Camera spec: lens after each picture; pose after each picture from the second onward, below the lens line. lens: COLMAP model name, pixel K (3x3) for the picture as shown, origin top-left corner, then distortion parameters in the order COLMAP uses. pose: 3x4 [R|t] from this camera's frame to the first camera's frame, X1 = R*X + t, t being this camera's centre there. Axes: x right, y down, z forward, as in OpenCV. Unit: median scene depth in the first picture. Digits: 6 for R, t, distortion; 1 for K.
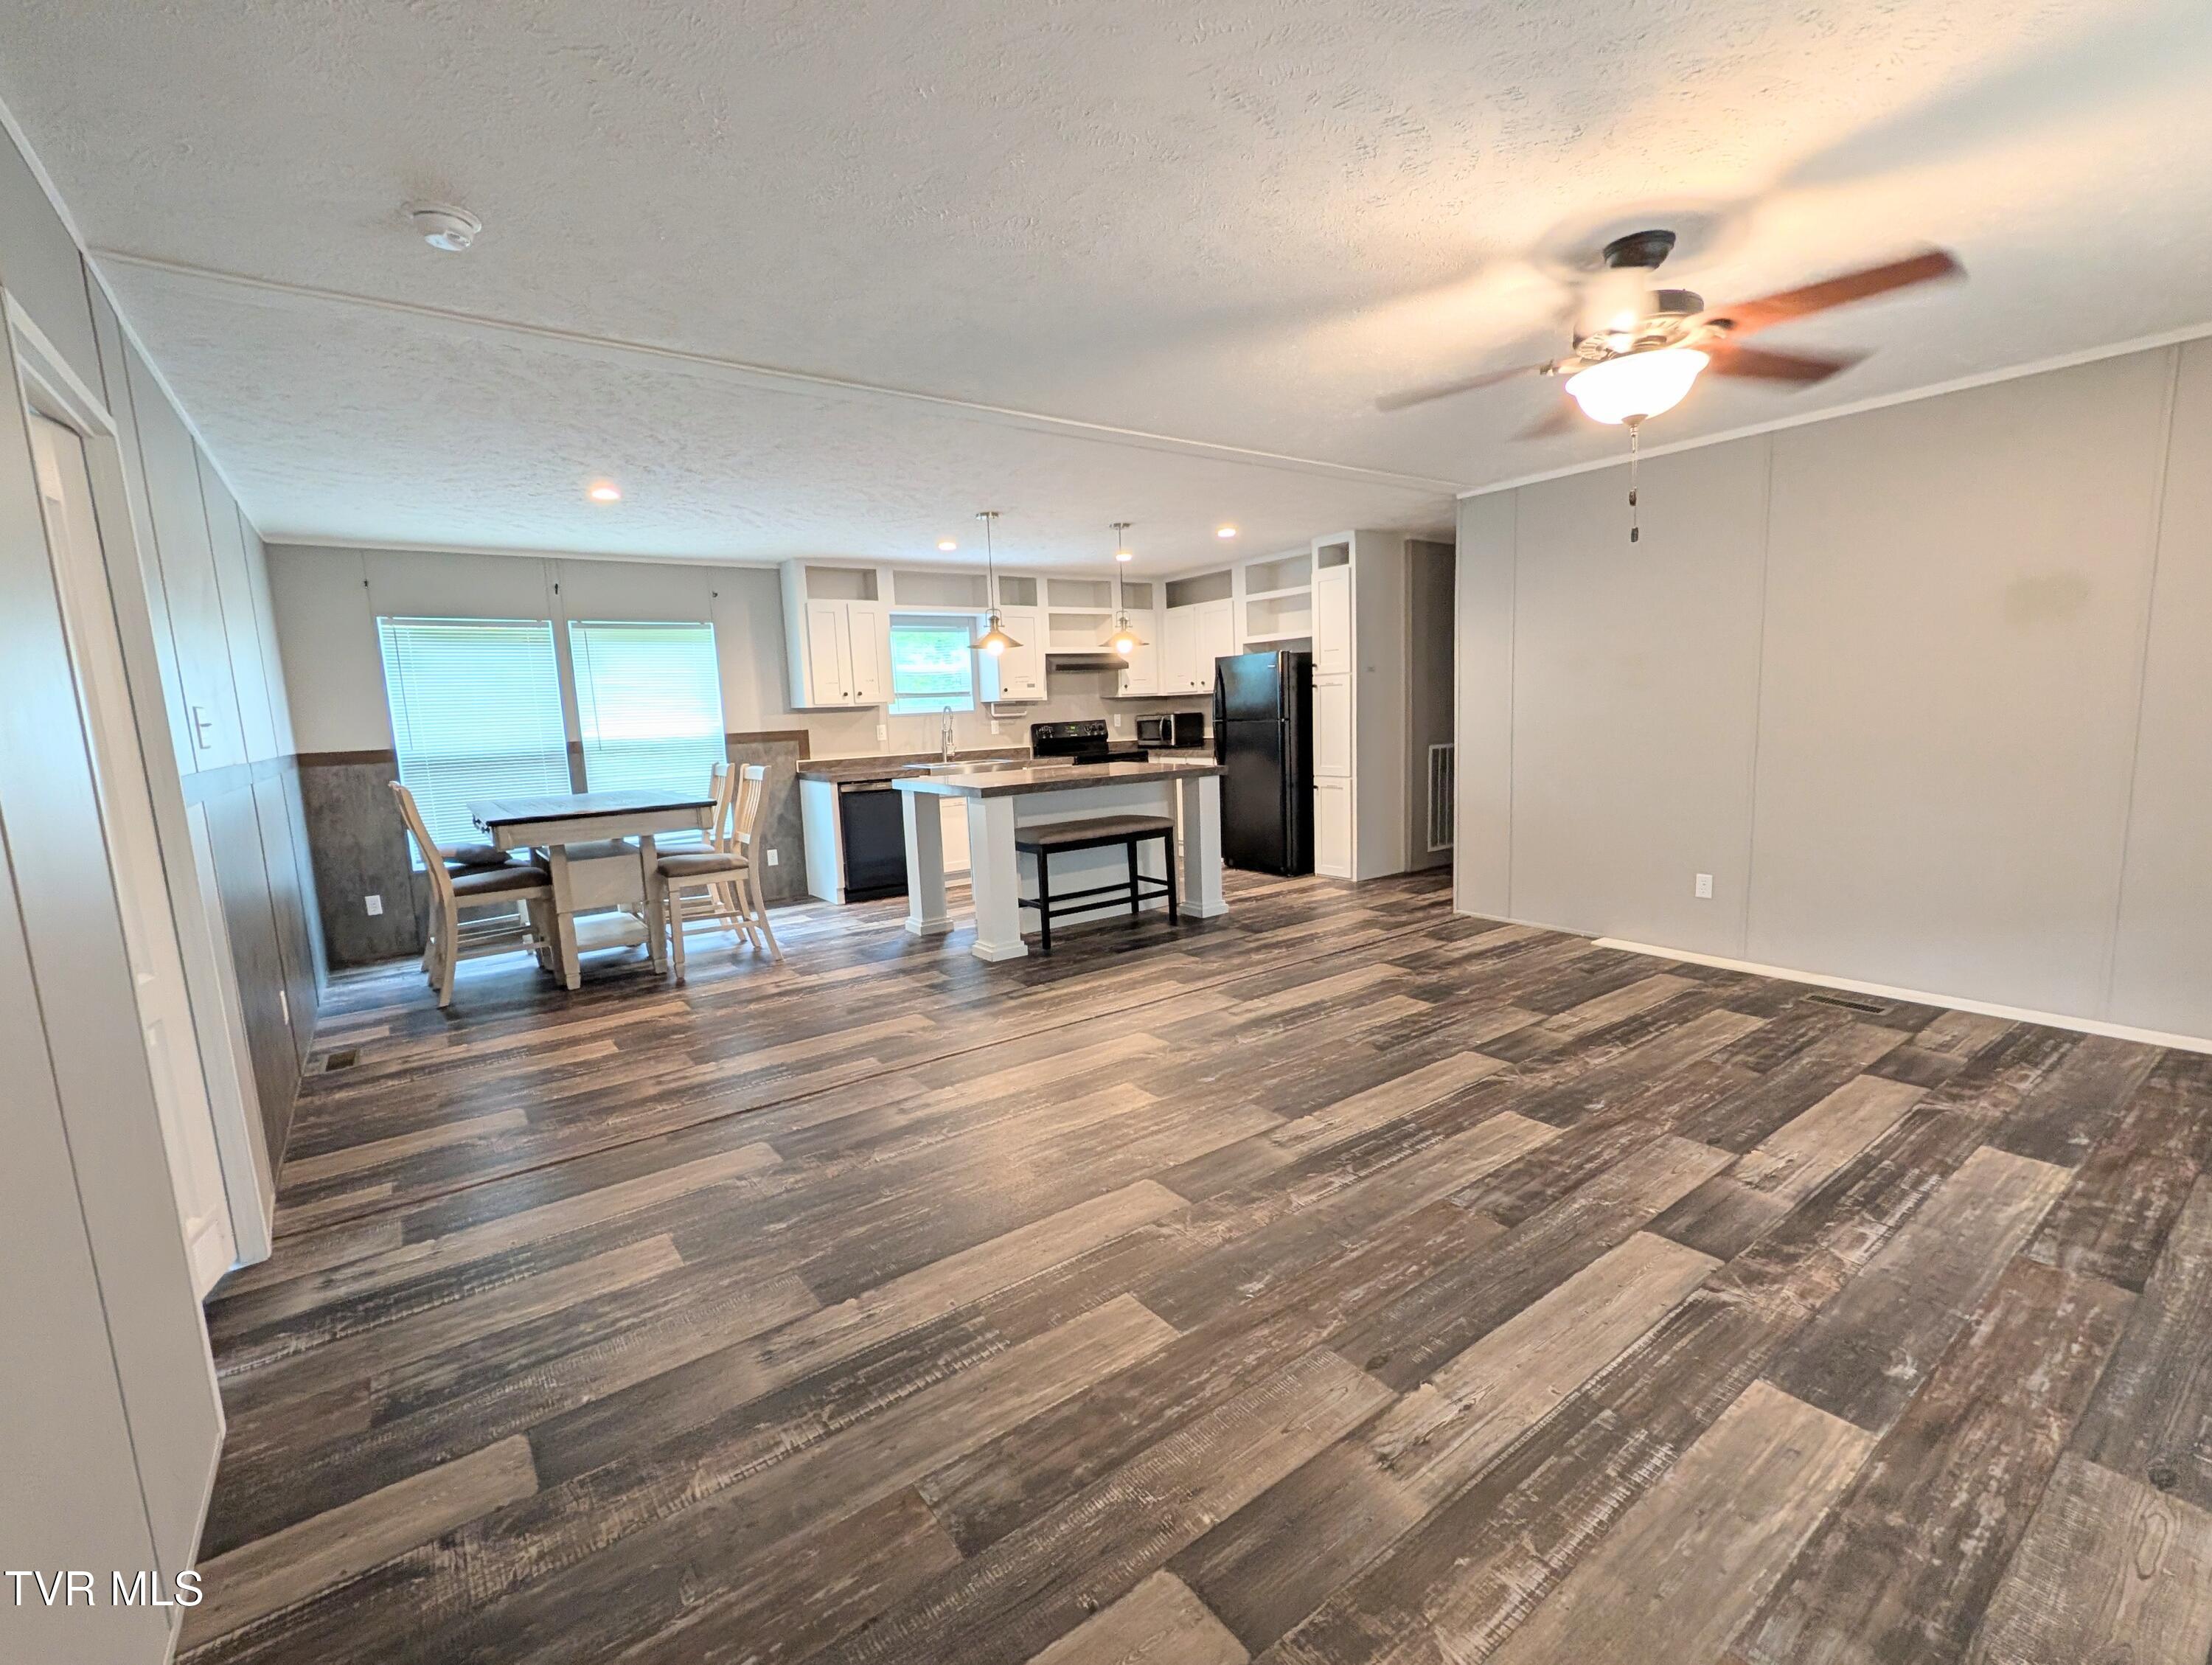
lens RADIAL K [[974.5, 0, 1116.8], [0, 974.5, 846.9], [0, 0, 1]] dist [-0.001566, -0.000191]
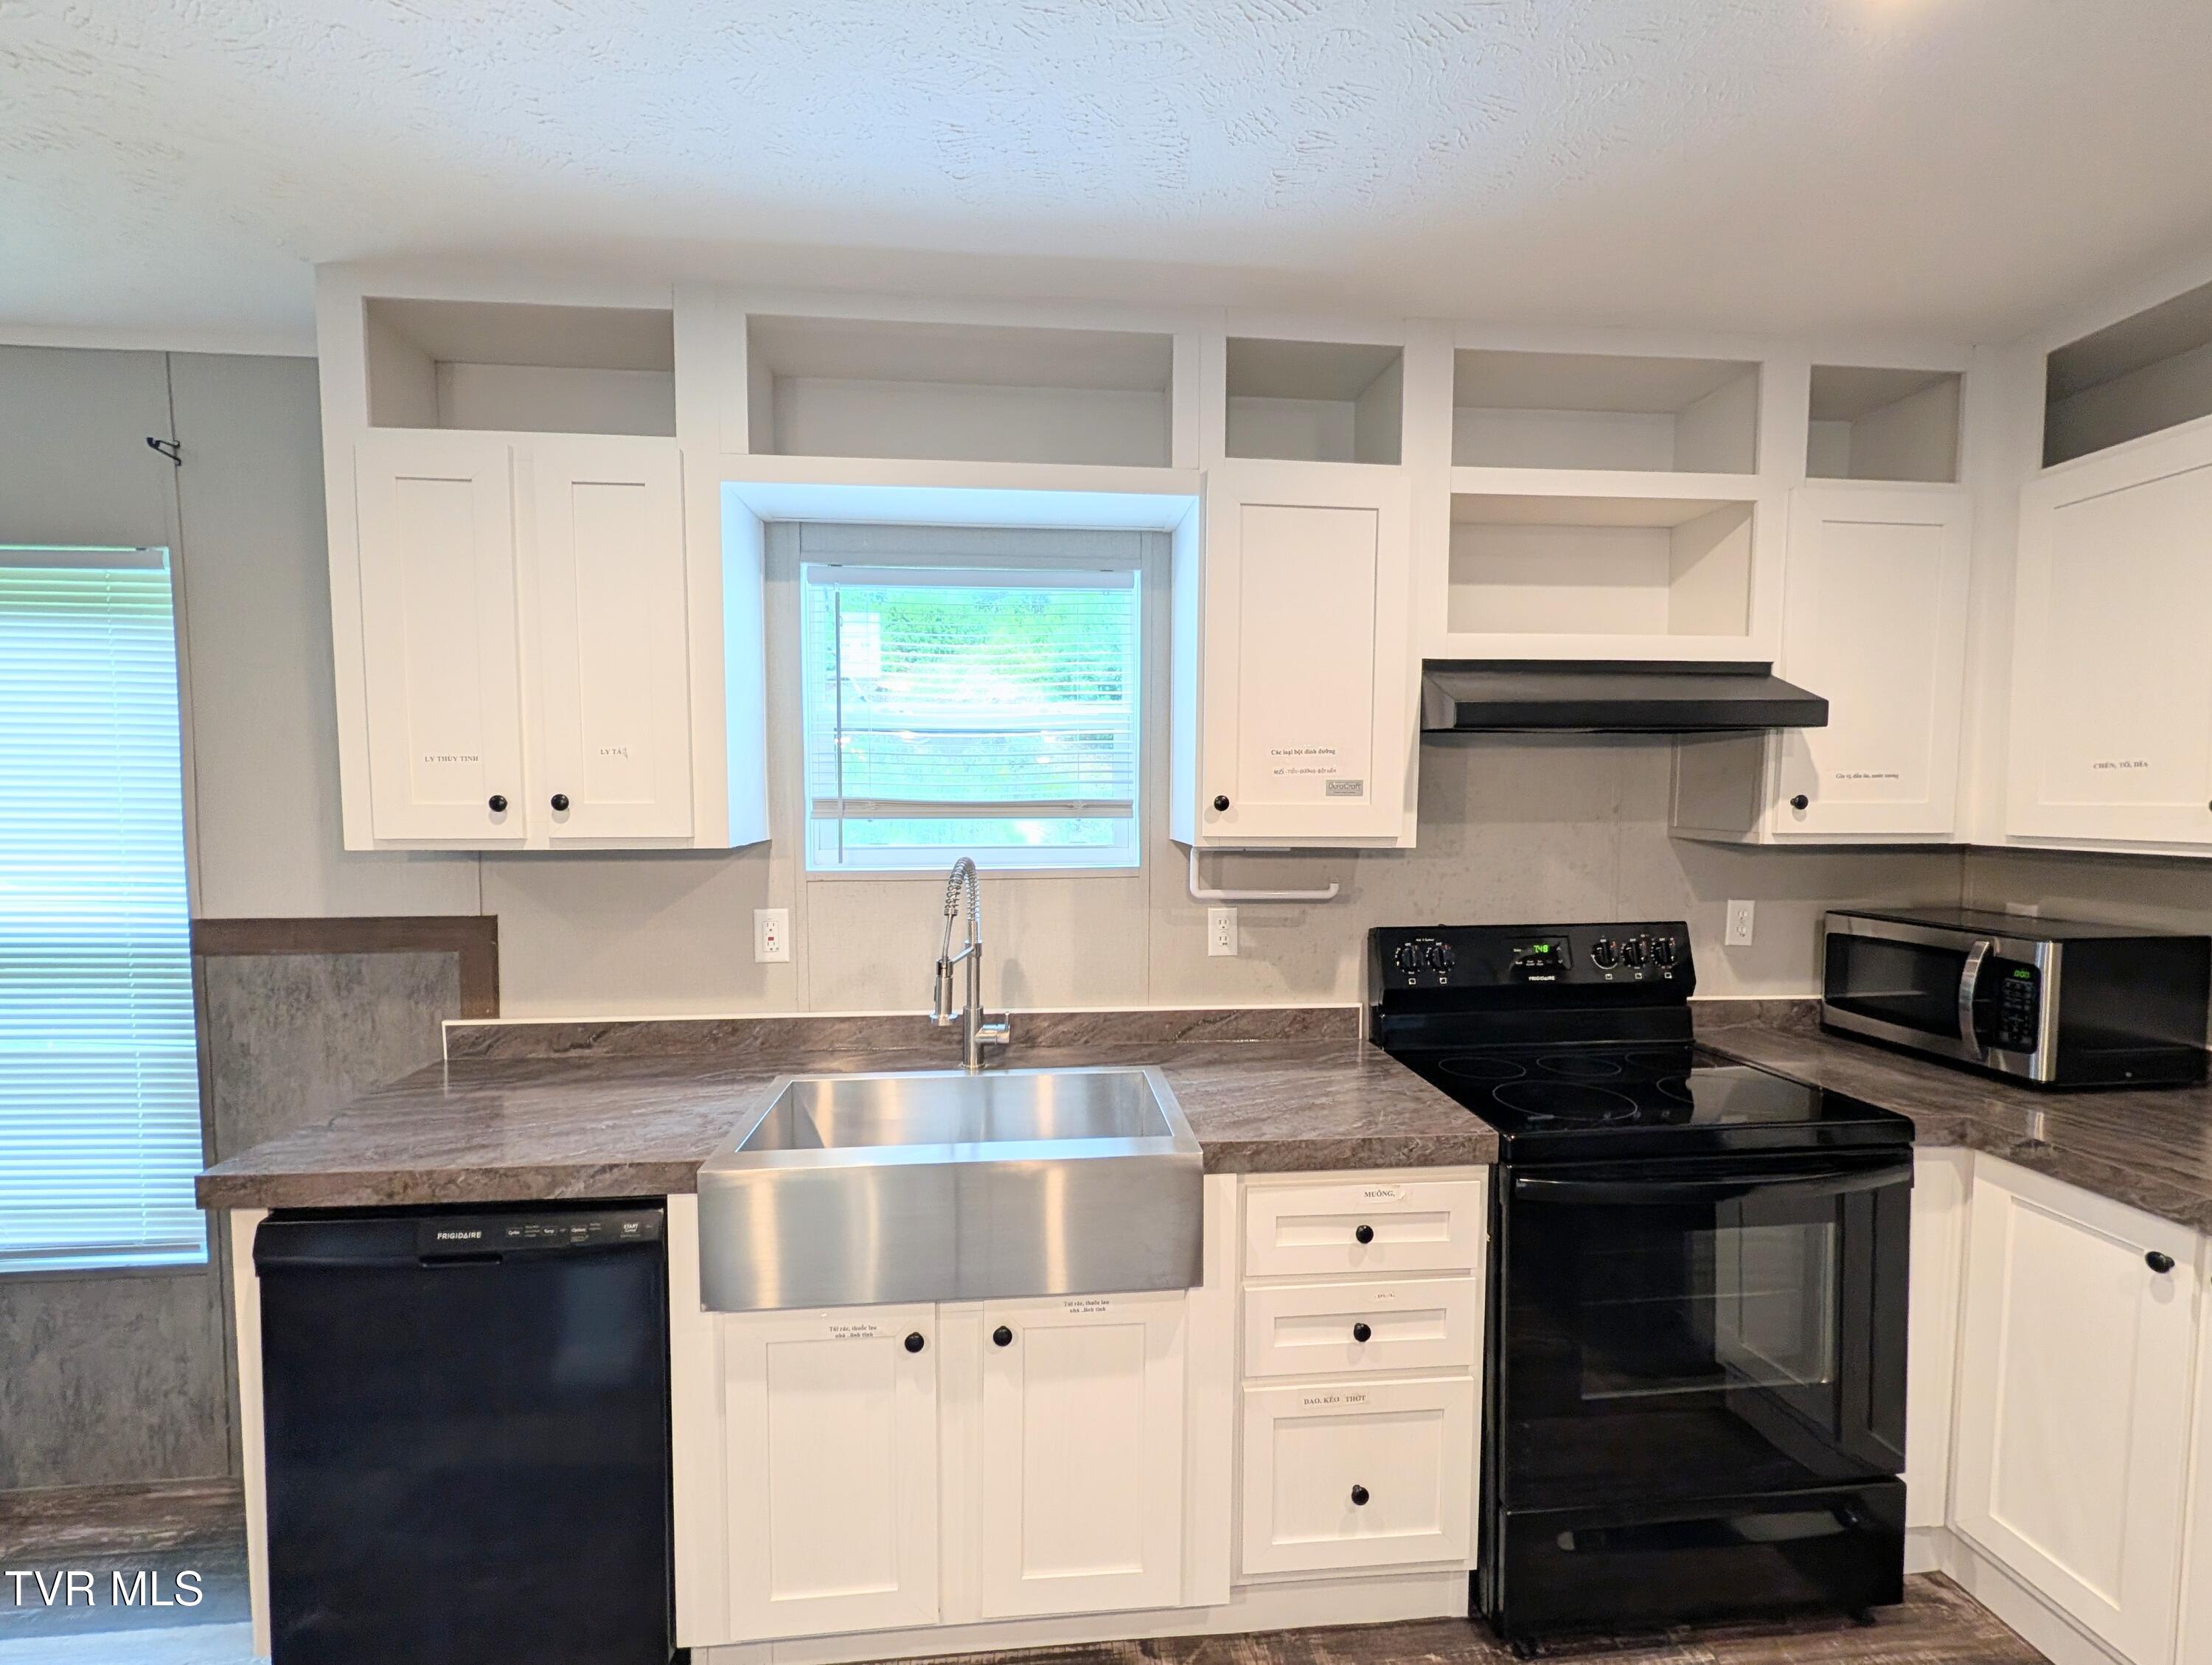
lens RADIAL K [[974.5, 0, 1116.8], [0, 974.5, 846.9], [0, 0, 1]] dist [-0.001566, -0.000191]
pose [[0.855363, 0.069987, -0.513279, -0.011490], [-0.109366, 0.992896, -0.046871, -0.140680], [0.506352, 0.096227, 0.856941, 0.806525]]
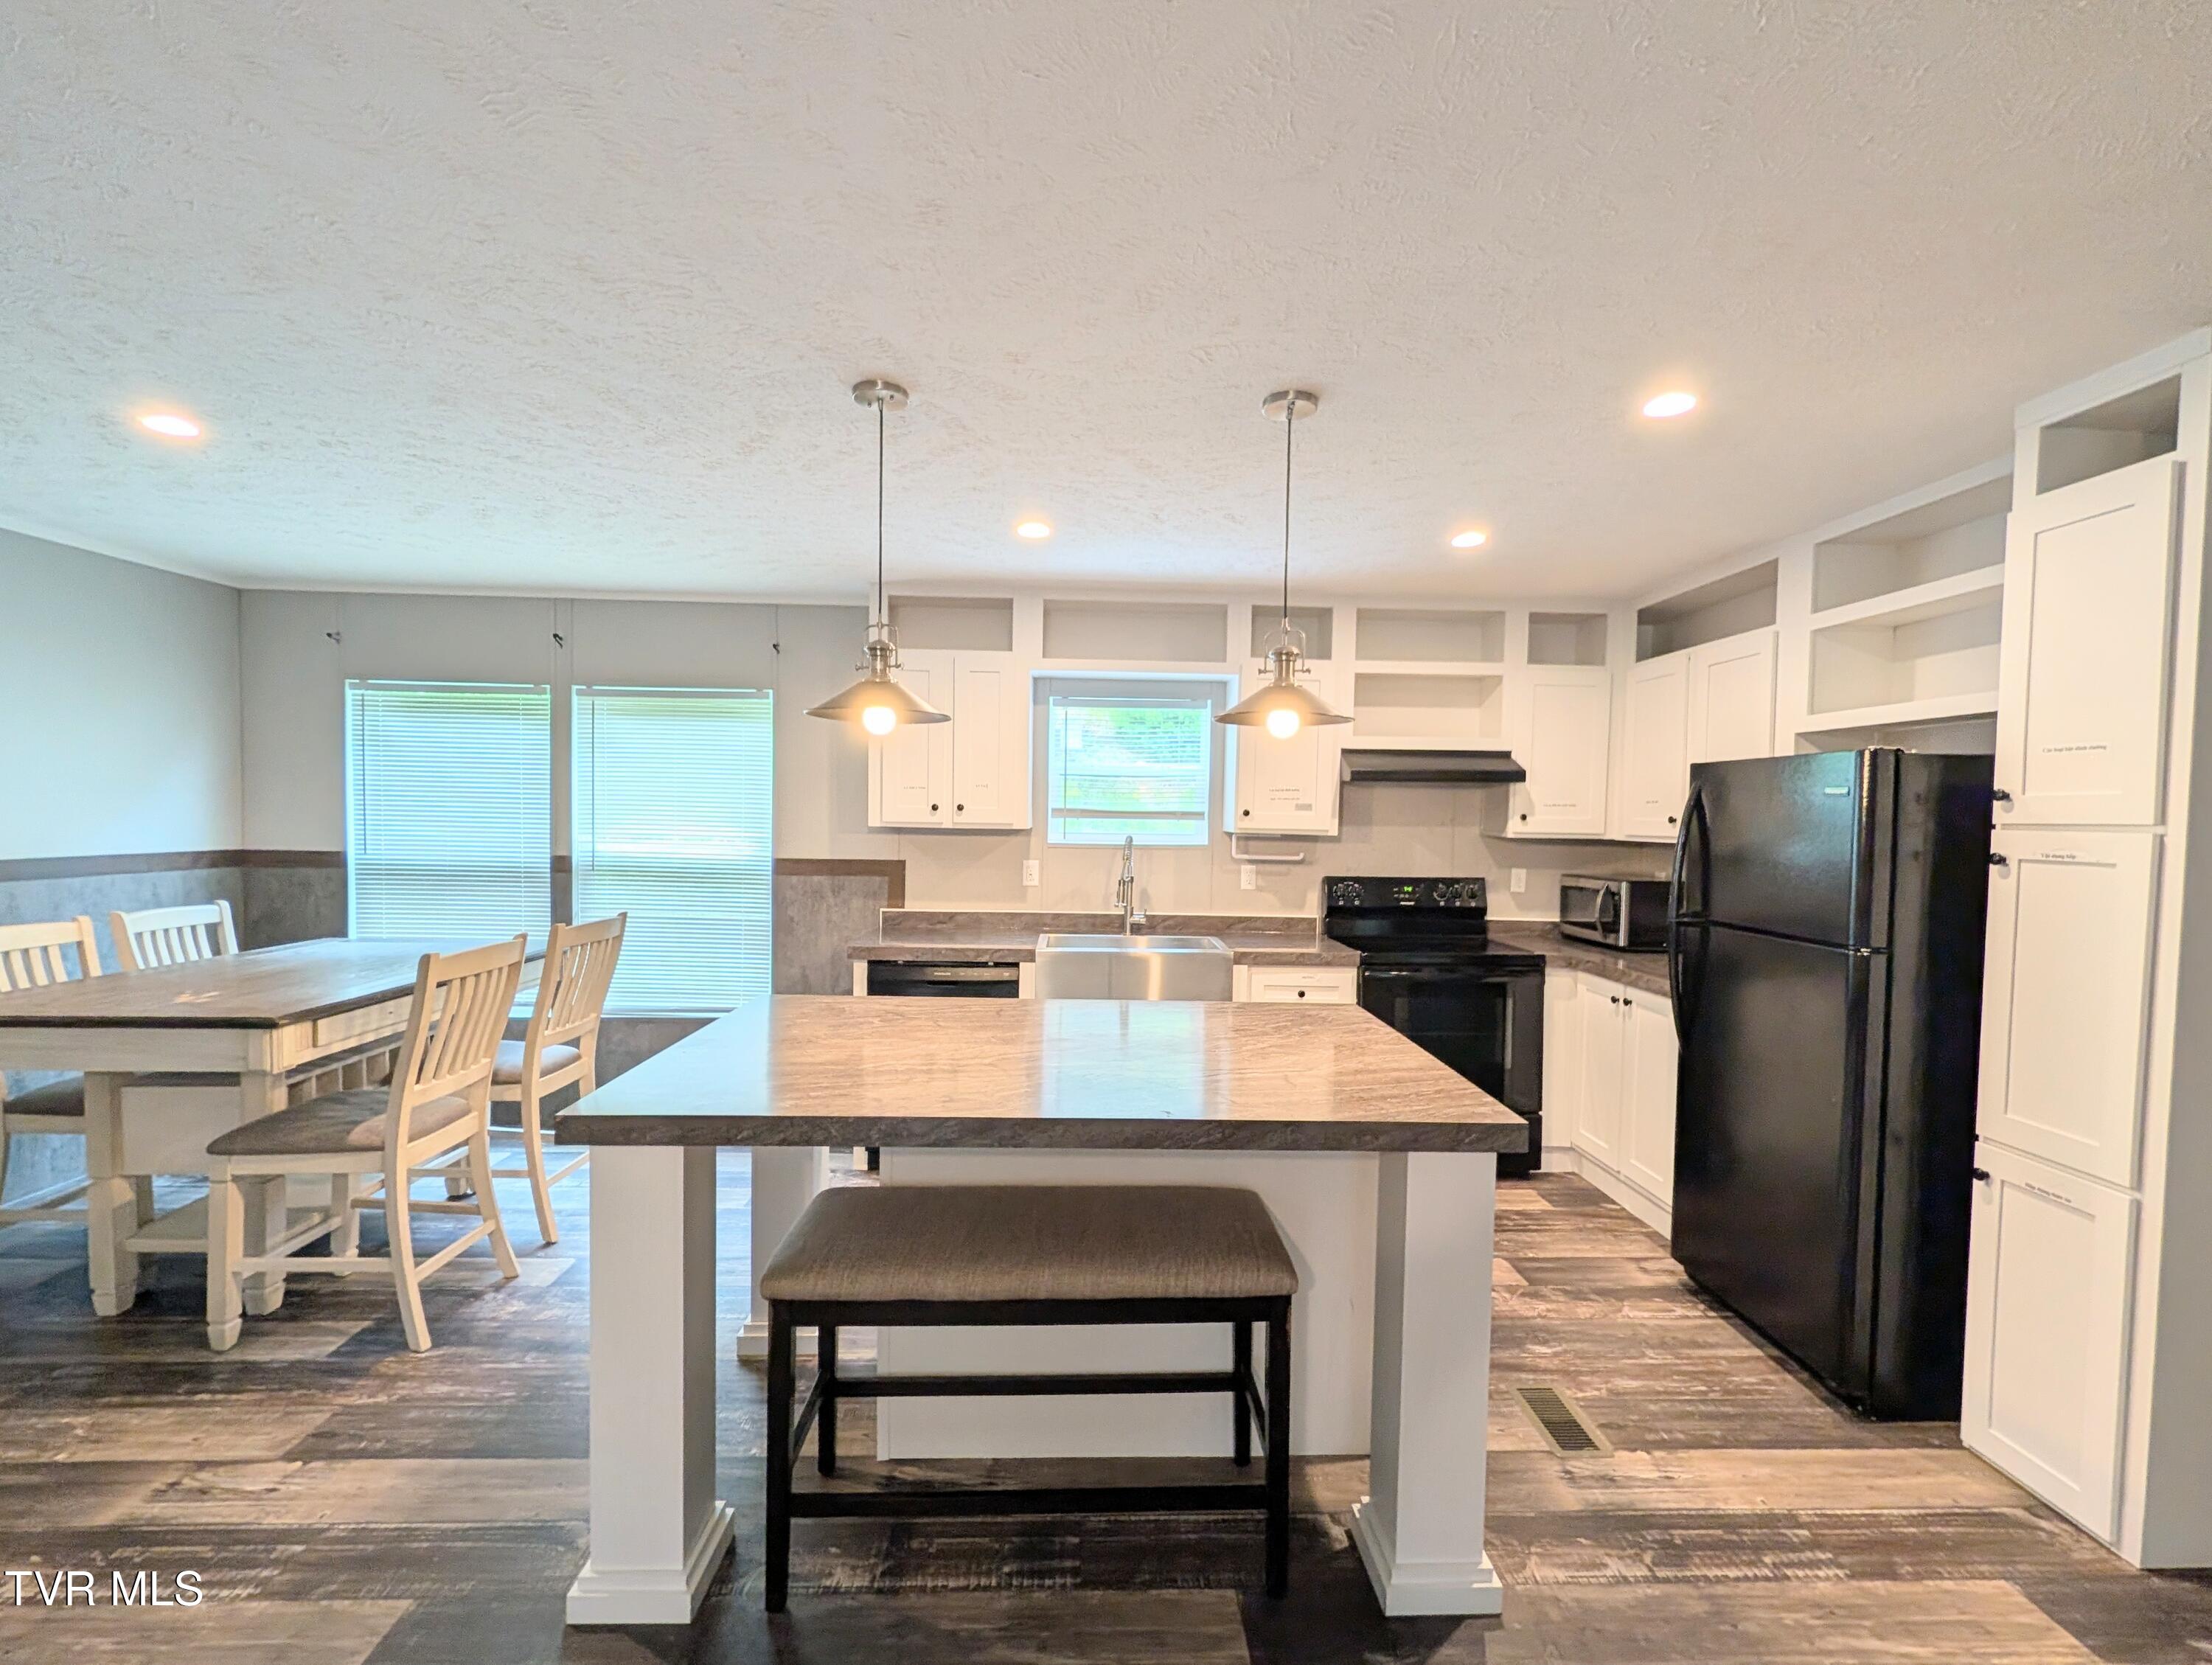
lens RADIAL K [[974.5, 0, 1116.8], [0, 974.5, 846.9], [0, 0, 1]] dist [-0.001566, -0.000191]
pose [[0.822326, 0.075563, -0.563977, 0.135489], [-0.131859, 0.989470, -0.059690, -0.104565], [0.553528, 0.123450, 0.823630, 0.539100]]
